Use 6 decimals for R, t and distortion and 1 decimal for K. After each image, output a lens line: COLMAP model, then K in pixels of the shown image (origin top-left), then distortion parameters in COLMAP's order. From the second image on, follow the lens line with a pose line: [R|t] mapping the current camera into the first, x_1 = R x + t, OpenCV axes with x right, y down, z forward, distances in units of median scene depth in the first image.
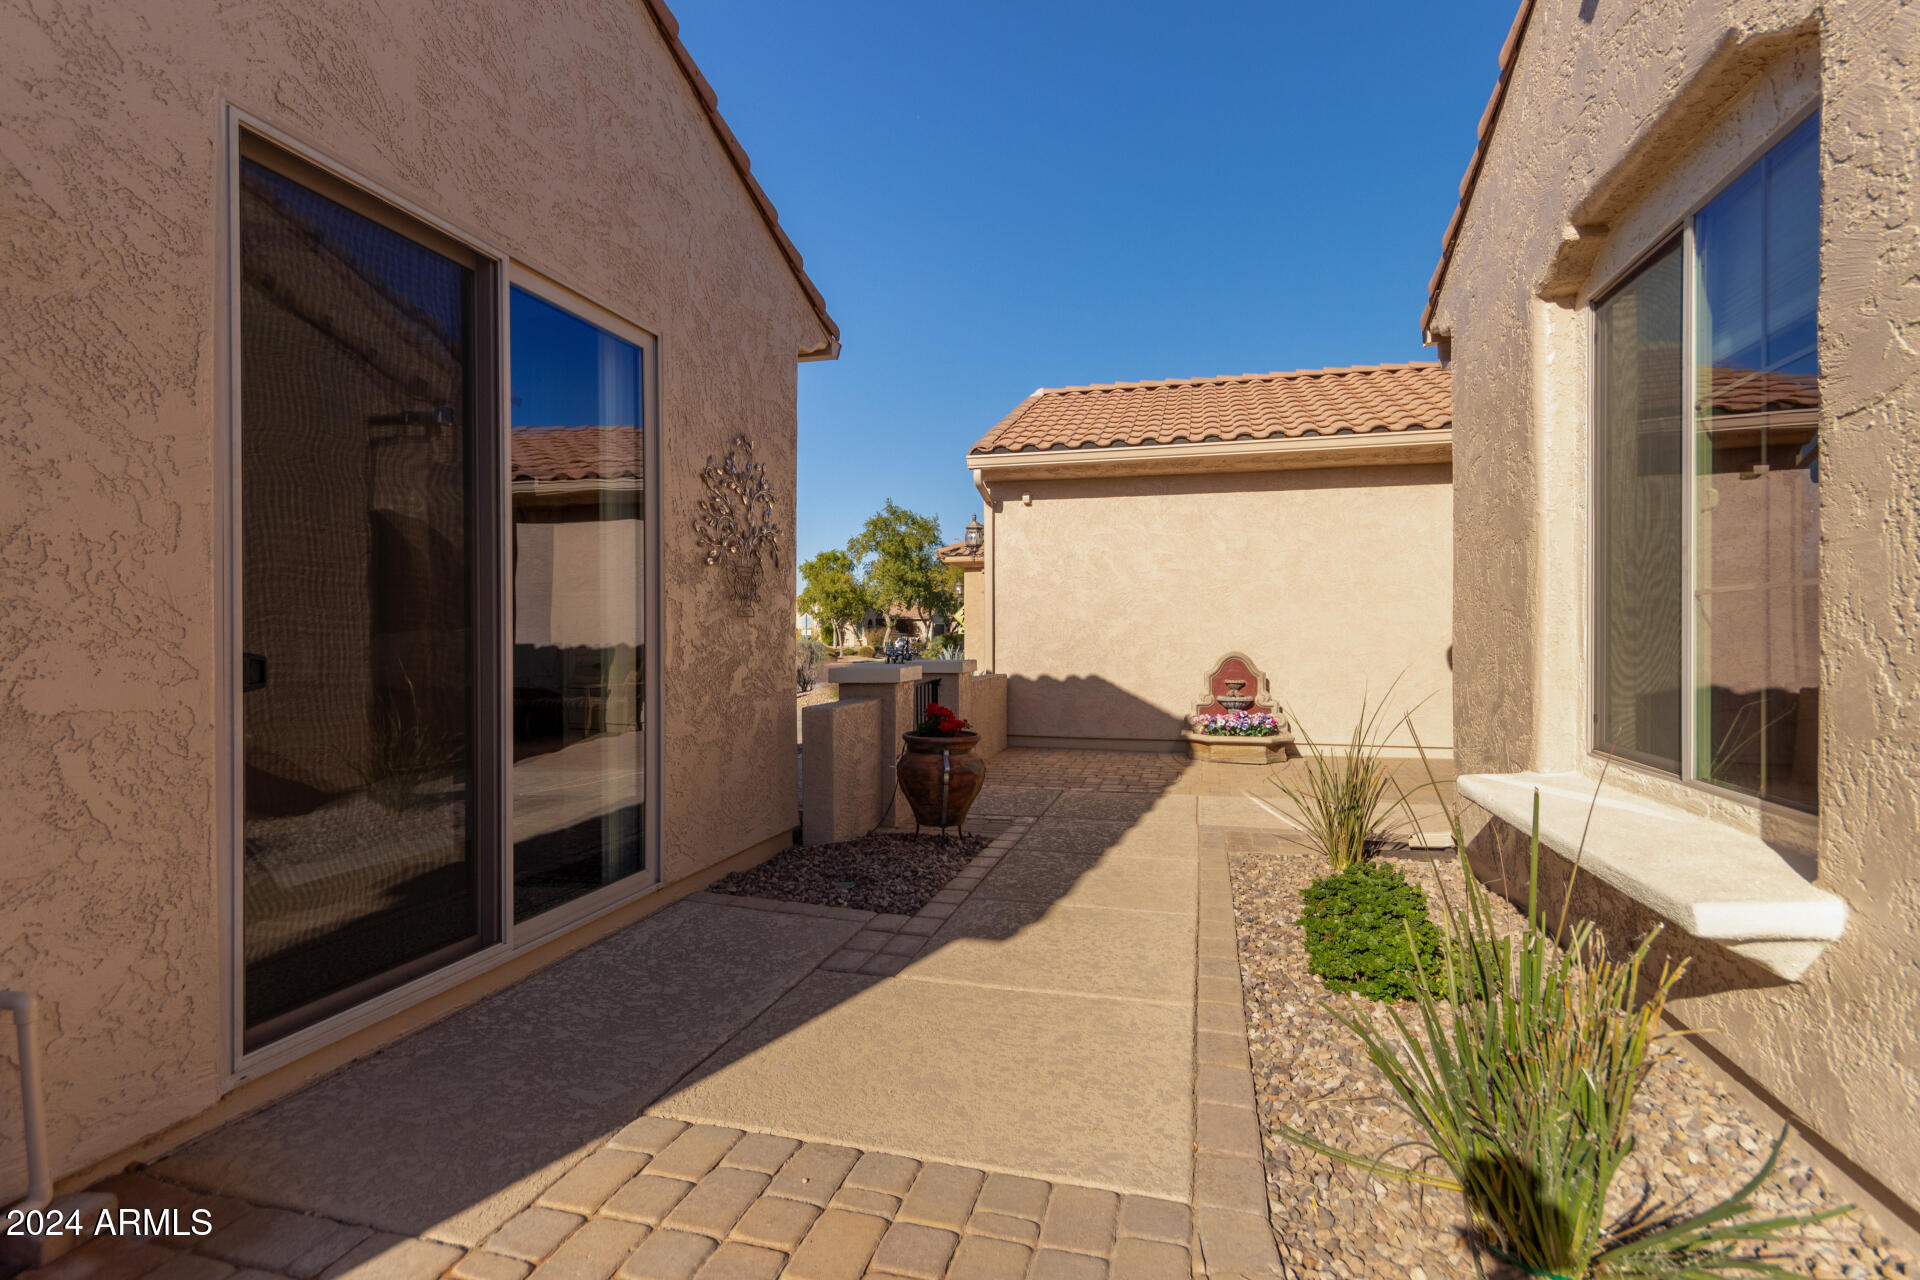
lens RADIAL K [[894.1, 0, 968.3], [0, 894.1, 632.2], [0, 0, 1]] dist [0.009604, 0.000150]
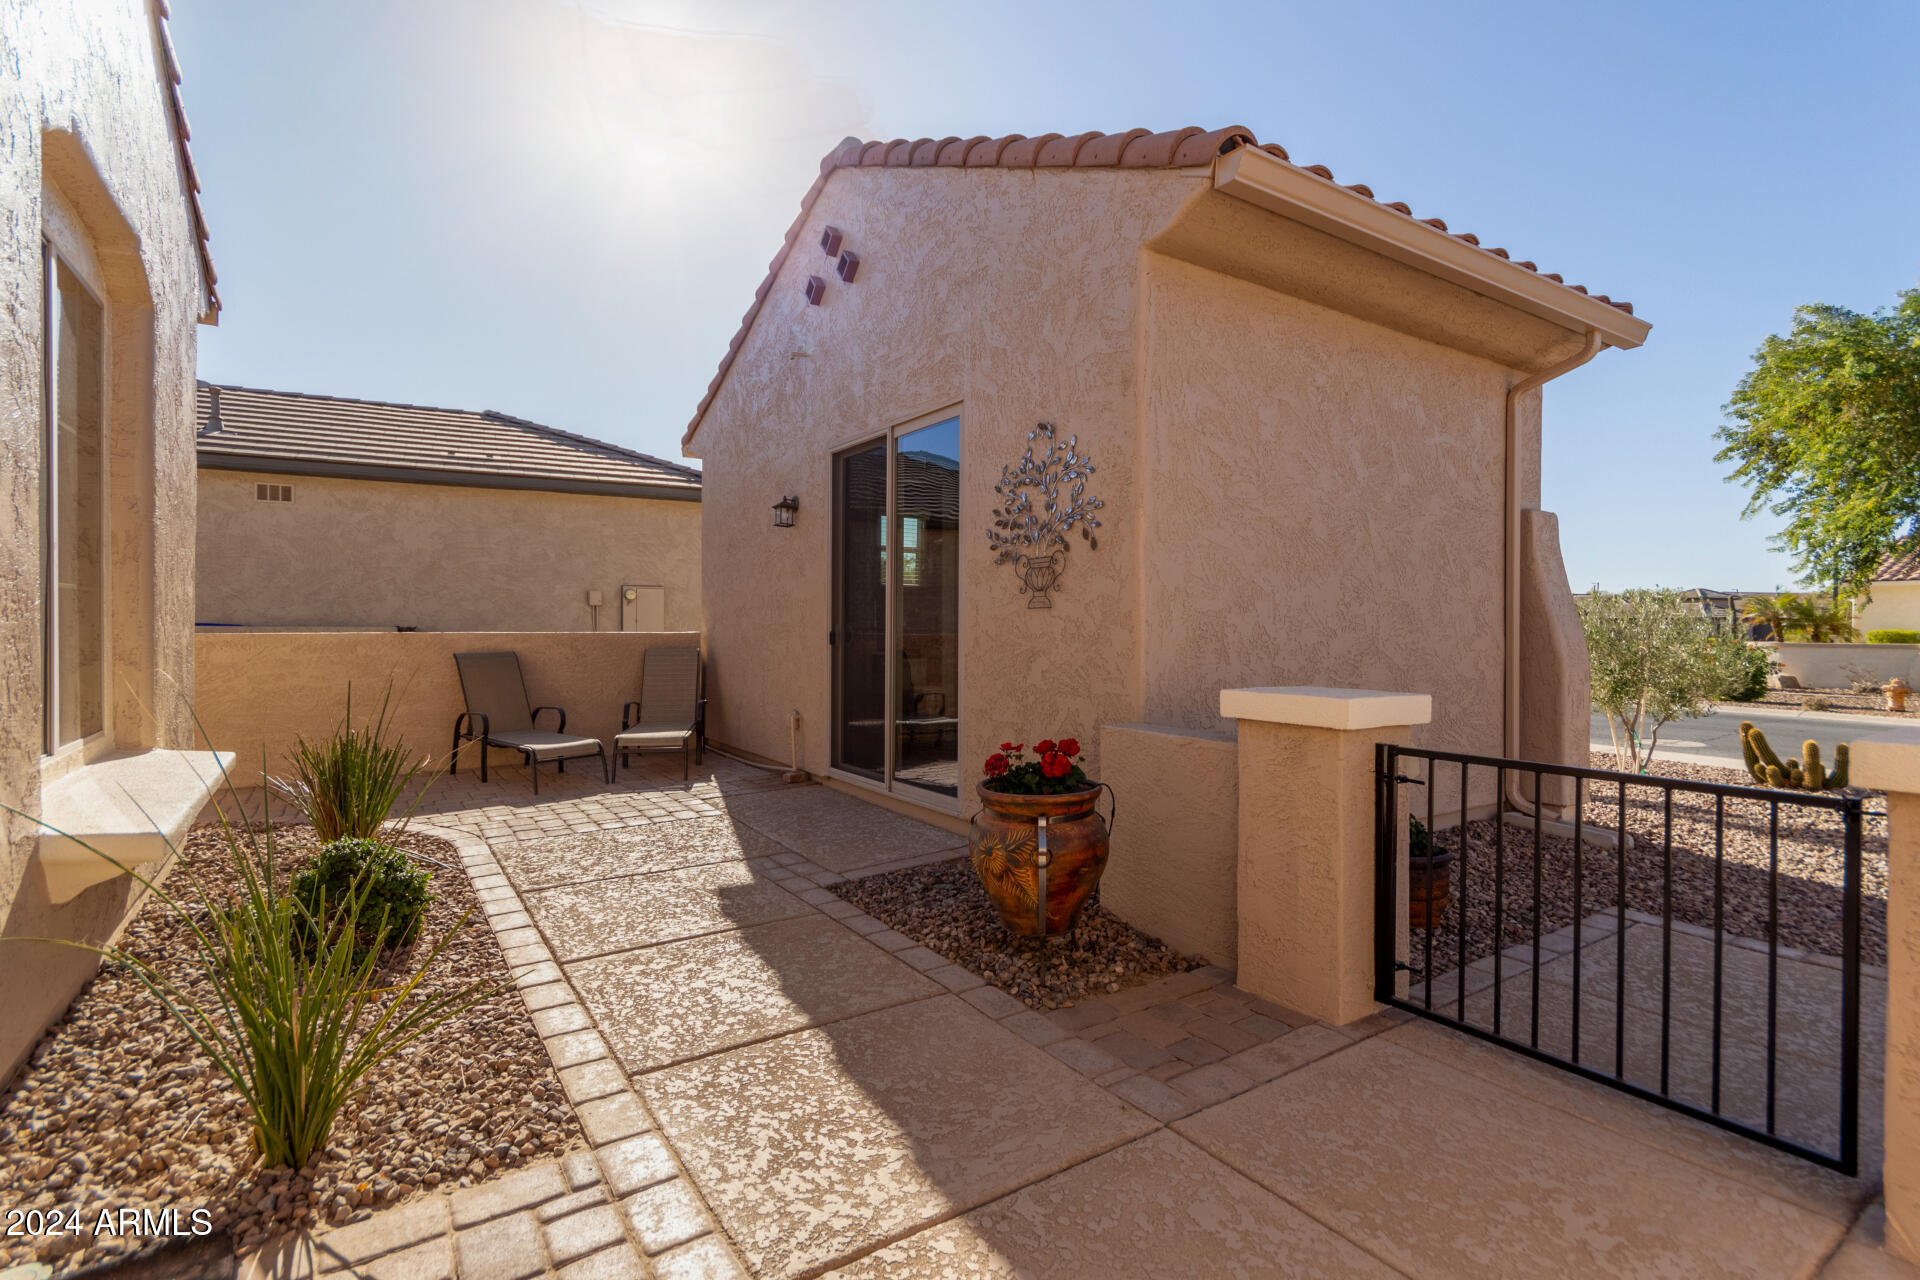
lens RADIAL K [[894.1, 0, 968.3], [0, 894.1, 632.2], [0, 0, 1]] dist [0.009604, 0.000150]
pose [[-0.654096, 0.004934, -0.756395, 0.590730], [-0.001023, 0.999972, 0.007408, 0.002290], [0.756411, 0.005619, -0.654073, 1.703685]]
